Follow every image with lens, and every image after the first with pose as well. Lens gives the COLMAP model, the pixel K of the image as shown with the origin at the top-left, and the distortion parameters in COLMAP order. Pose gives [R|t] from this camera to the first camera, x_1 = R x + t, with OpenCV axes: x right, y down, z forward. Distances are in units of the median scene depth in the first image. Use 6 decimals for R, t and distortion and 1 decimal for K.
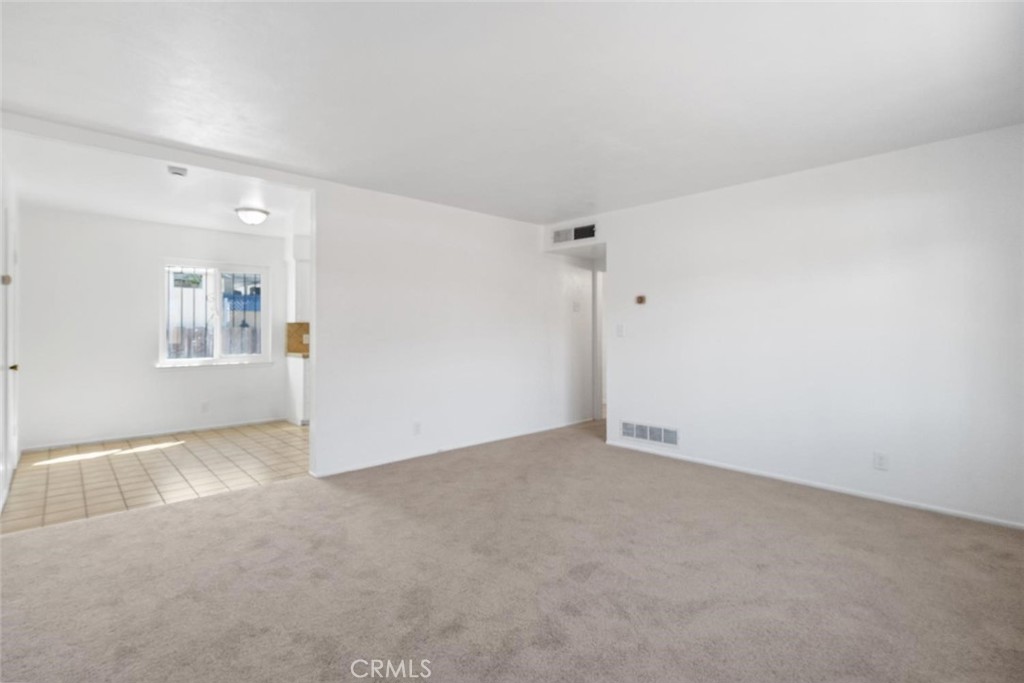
lens RADIAL K [[471.8, 0, 511.8], [0, 471.8, 338.3], [0, 0, 1]] dist [-0.011640, 0.003433]
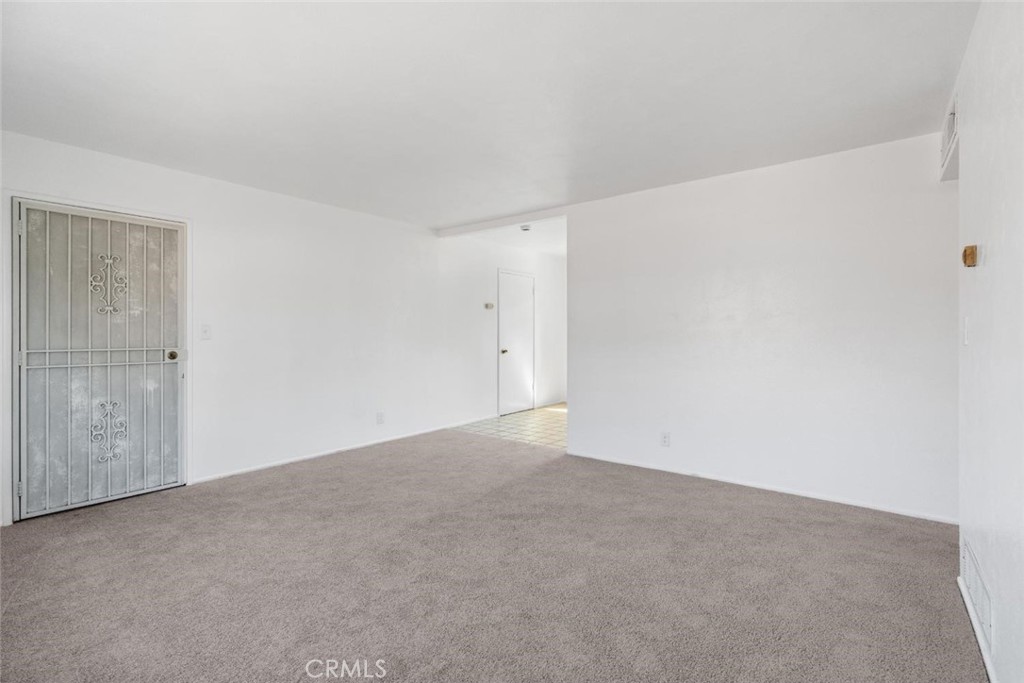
lens RADIAL K [[471.8, 0, 512.9], [0, 471.8, 335.1], [0, 0, 1]] dist [-0.011640, 0.003433]
pose [[0.178642, 0.005572, -0.983898, 0.814019], [-0.009068, 0.999951, 0.004016, -0.013141], [0.983872, 0.008204, 0.178684, 0.697309]]
